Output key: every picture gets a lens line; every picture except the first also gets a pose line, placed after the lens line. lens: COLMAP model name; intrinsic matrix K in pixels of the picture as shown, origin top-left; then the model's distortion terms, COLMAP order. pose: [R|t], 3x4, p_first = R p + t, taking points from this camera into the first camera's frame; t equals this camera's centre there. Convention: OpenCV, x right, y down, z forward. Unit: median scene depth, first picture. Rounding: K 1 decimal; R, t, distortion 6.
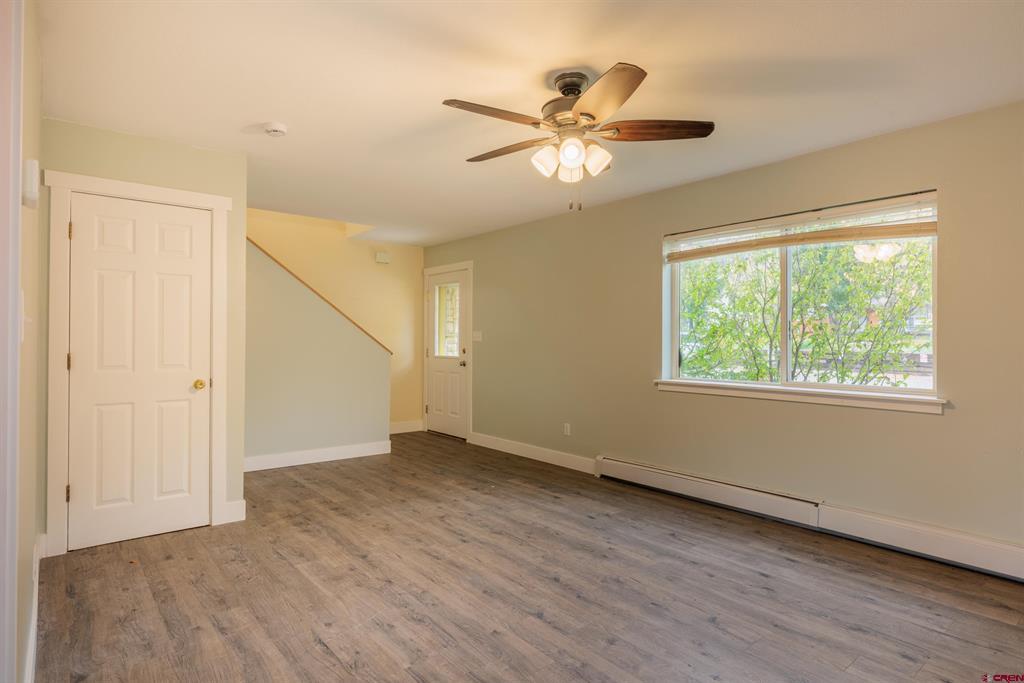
lens RADIAL K [[550.6, 0, 513.1], [0, 550.6, 341.6], [0, 0, 1]] dist [0.000516, -0.001582]
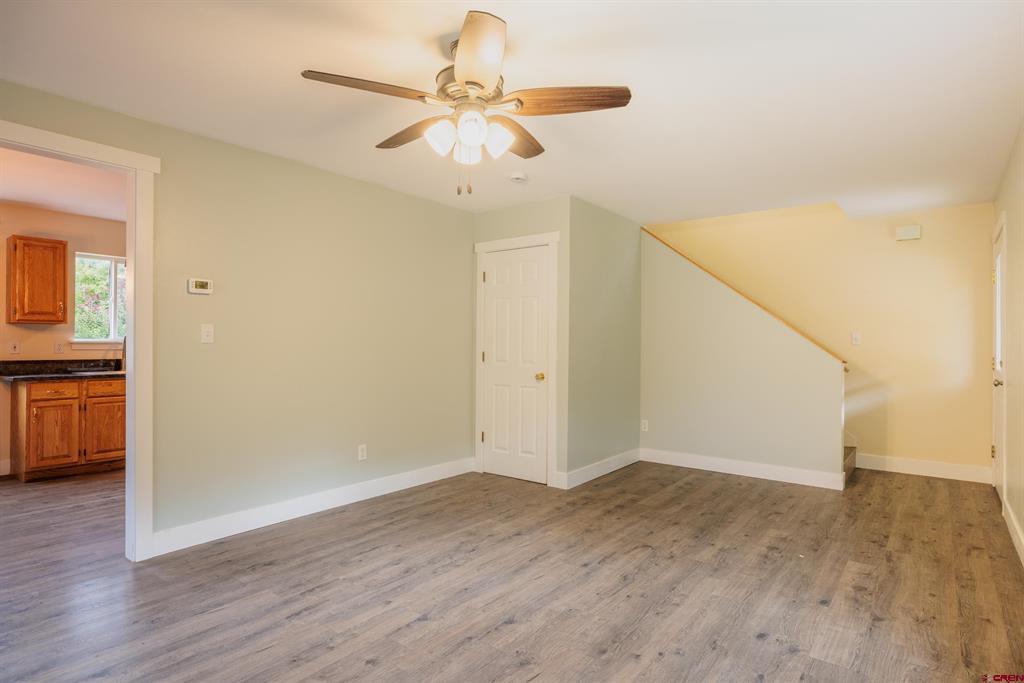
lens RADIAL K [[550.6, 0, 515.7], [0, 550.6, 341.0], [0, 0, 1]] dist [0.000516, -0.001582]
pose [[0.218148, -0.006685, -0.975893, 0.784928], [-0.003471, 0.999965, -0.007626, 0.001103], [0.975909, 0.005051, 0.218118, 0.700222]]
